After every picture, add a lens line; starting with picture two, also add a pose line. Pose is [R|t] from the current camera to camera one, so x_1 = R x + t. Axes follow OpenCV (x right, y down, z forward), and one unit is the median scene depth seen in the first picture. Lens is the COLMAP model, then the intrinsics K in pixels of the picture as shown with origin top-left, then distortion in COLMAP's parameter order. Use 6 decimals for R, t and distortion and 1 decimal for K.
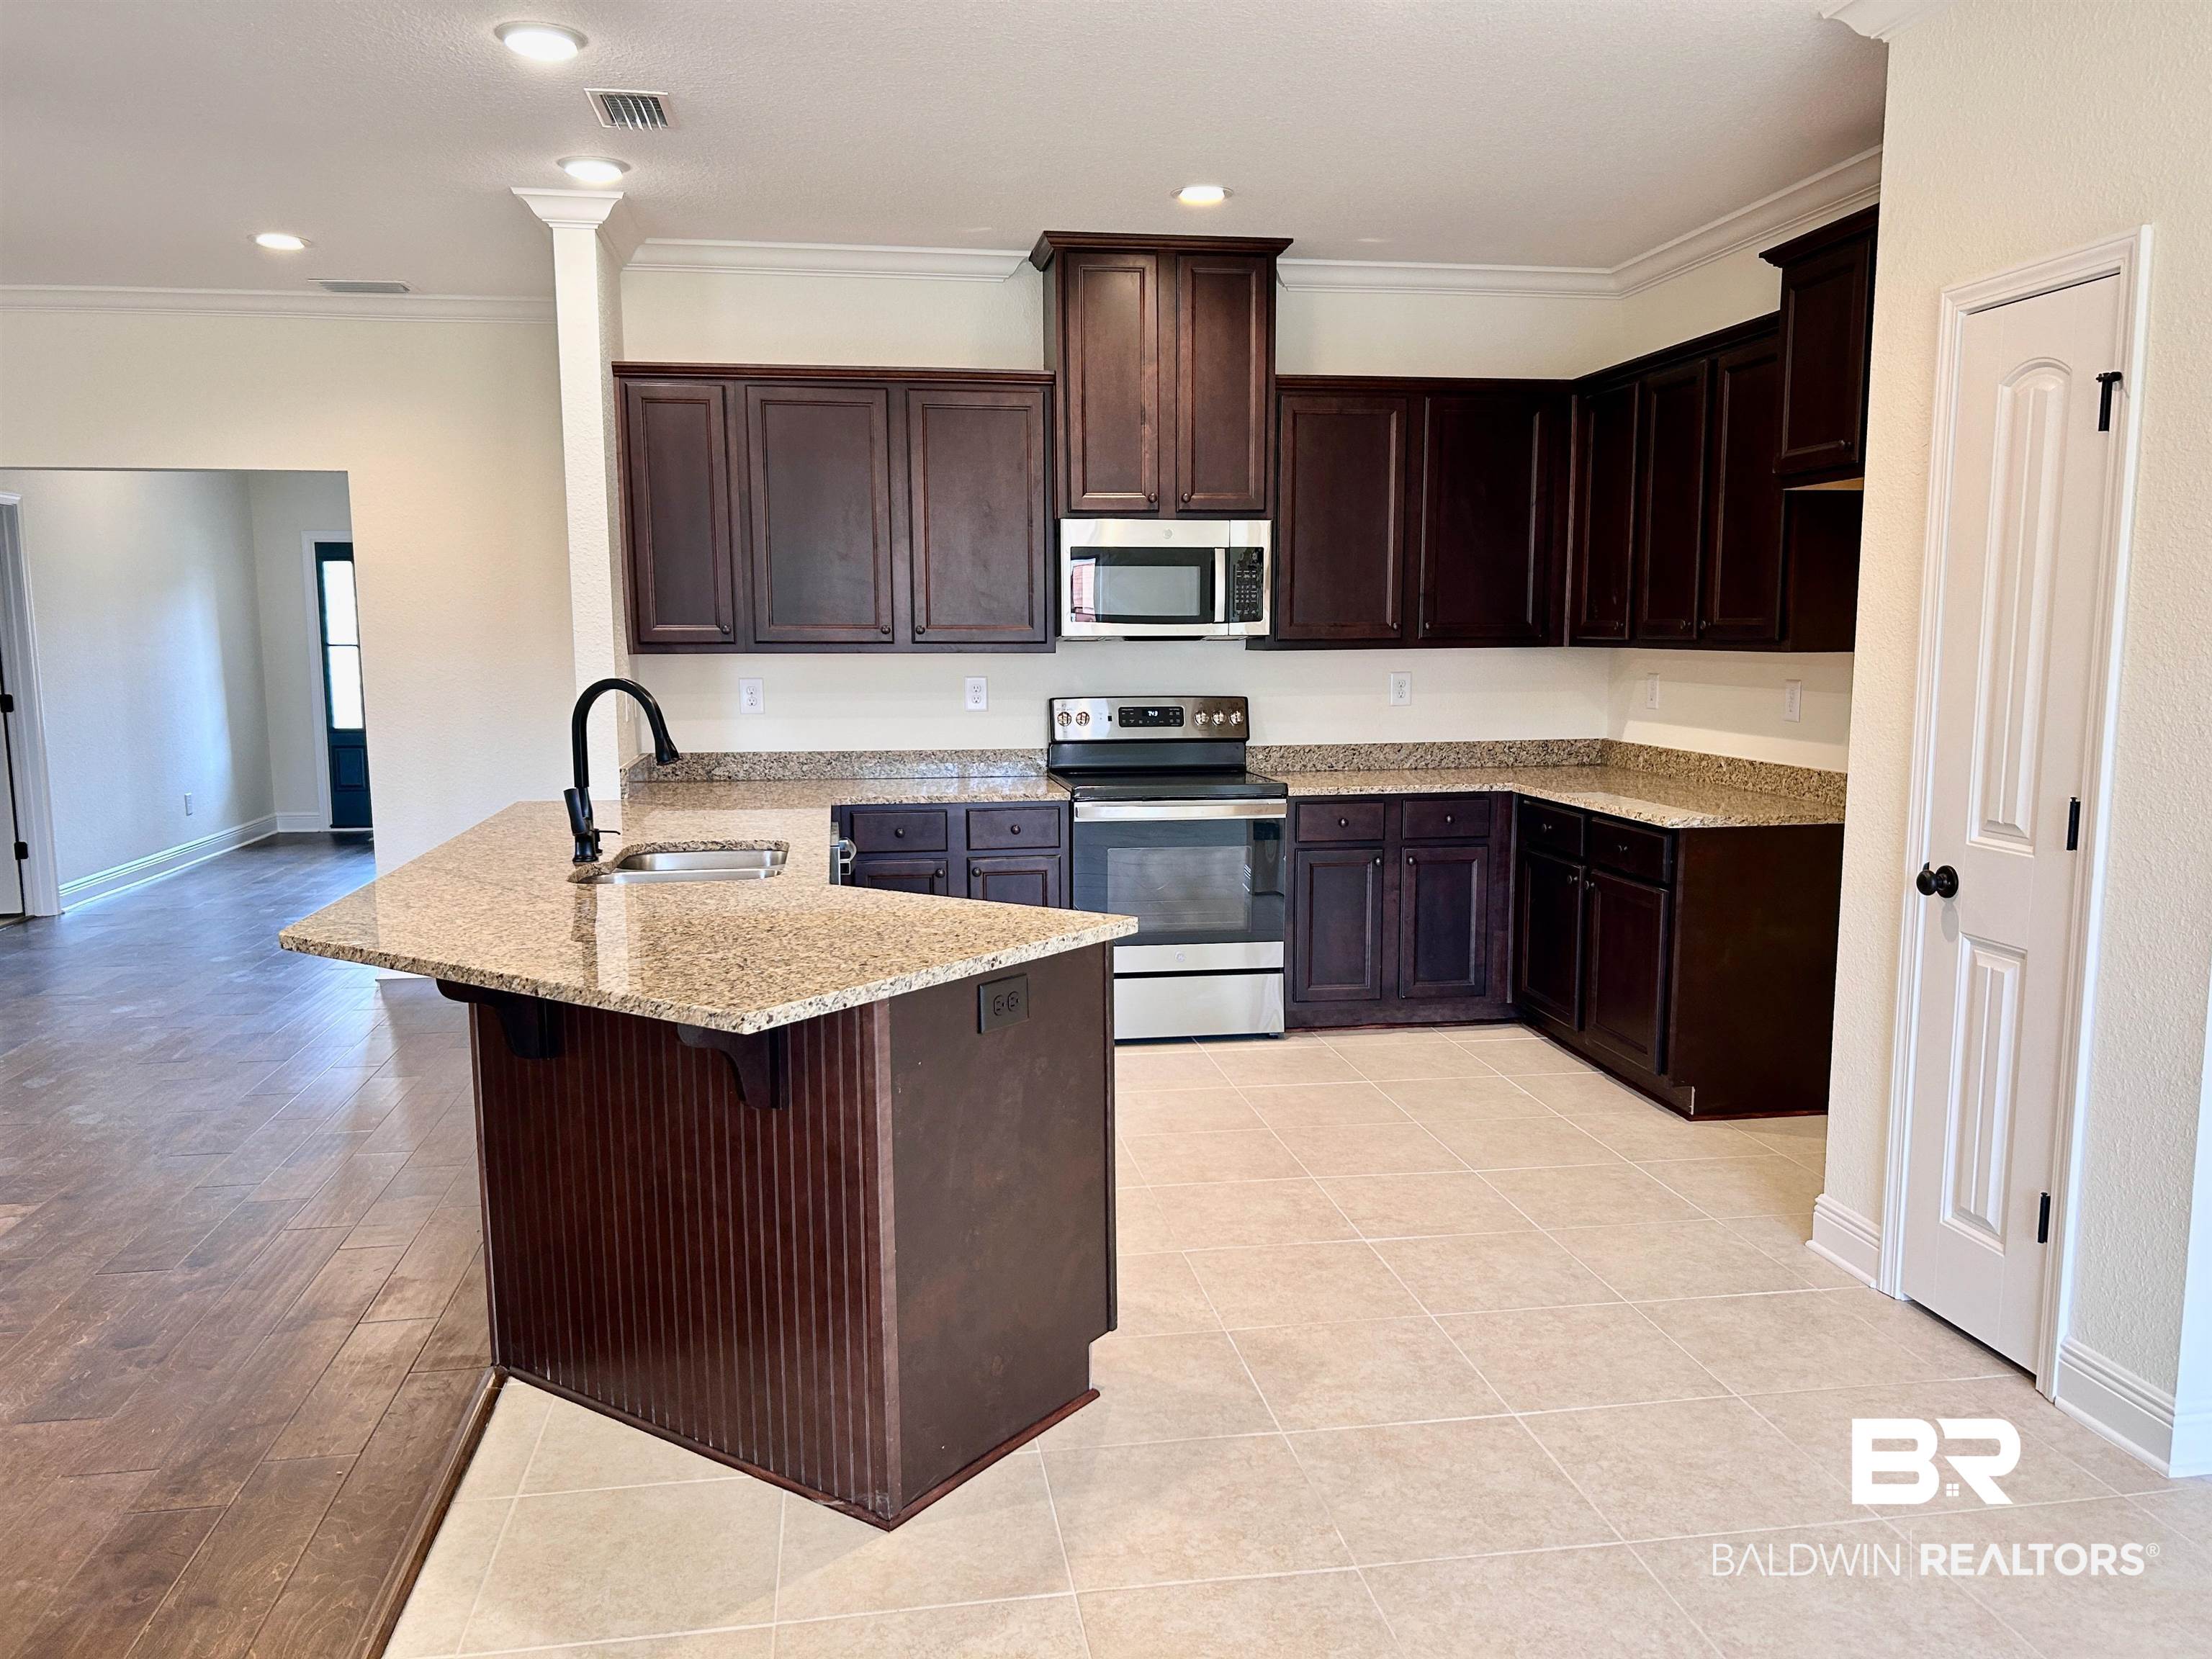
lens RADIAL K [[1697.9, 0, 1099.6], [0, 1697.9, 833.5], [0, 0, 1]] dist [0.049818, -0.026603]
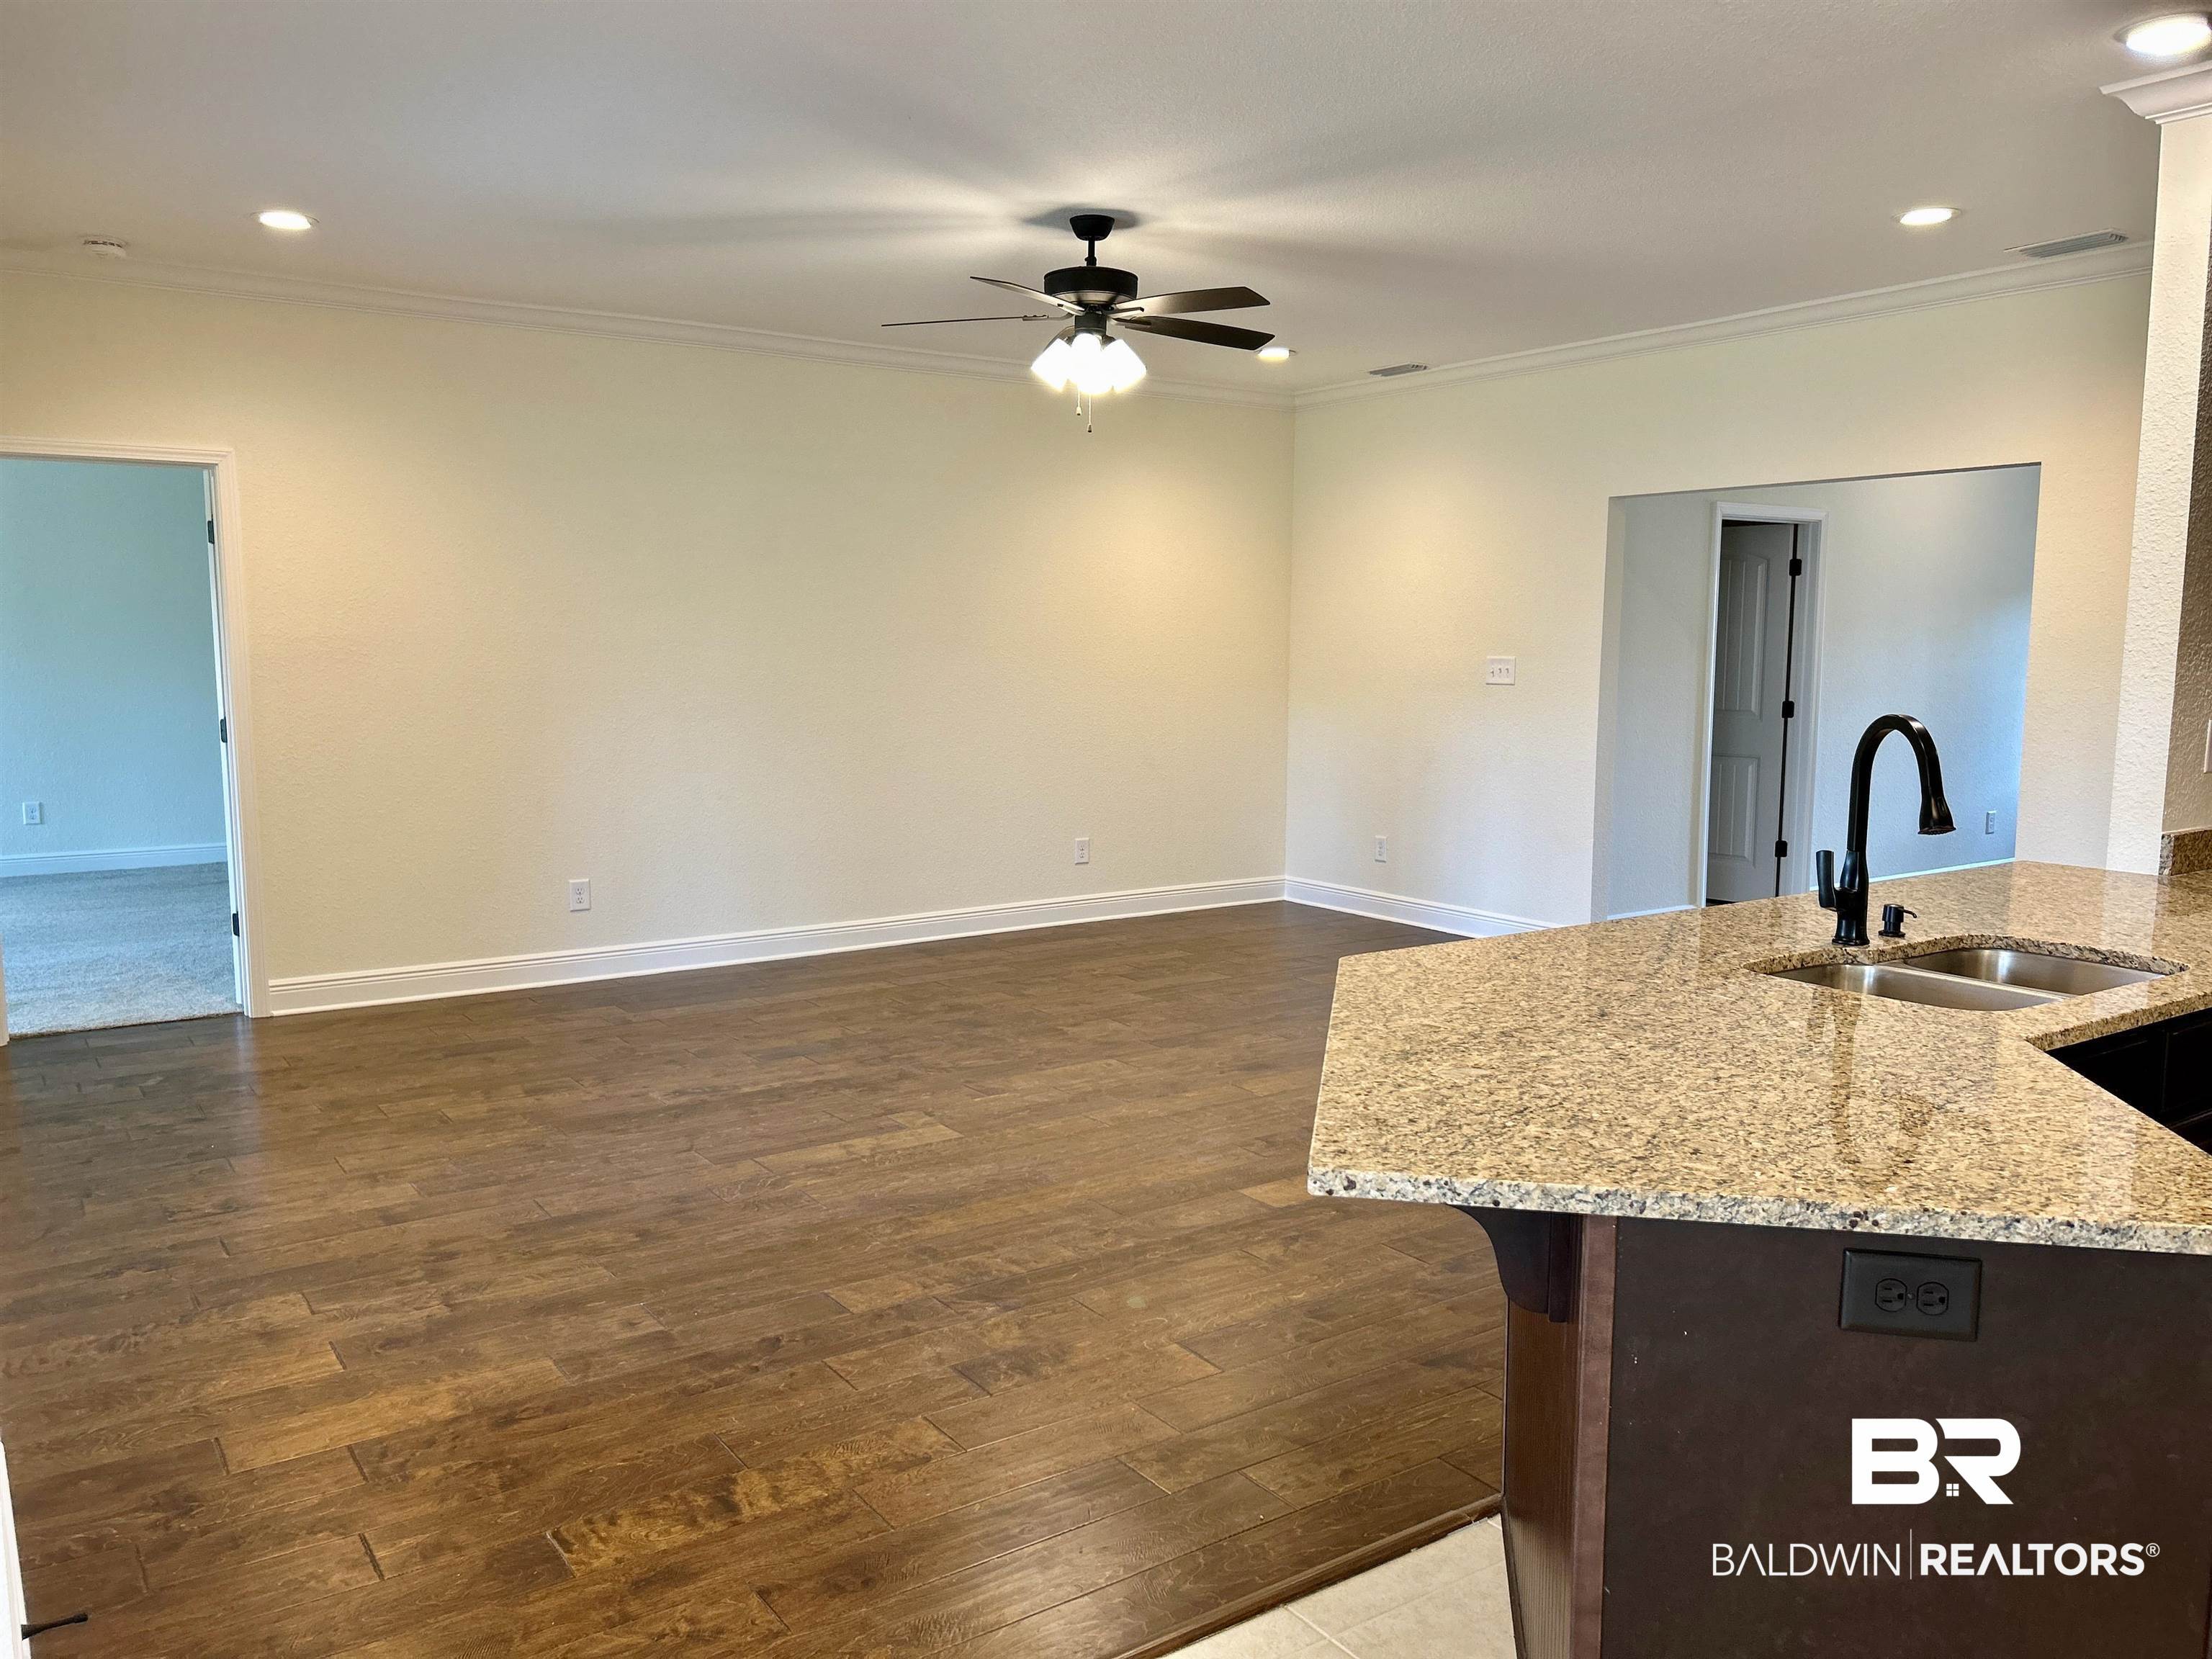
lens RADIAL K [[1697.9, 0, 1107.3], [0, 1697.9, 824.5], [0, 0, 1]] dist [0.049818, -0.026603]
pose [[0.478535, 0.120666, -0.869738, 0.316408], [-0.132443, 0.989099, 0.064356, -0.064697], [0.868023, 0.084394, 0.489300, 0.470824]]
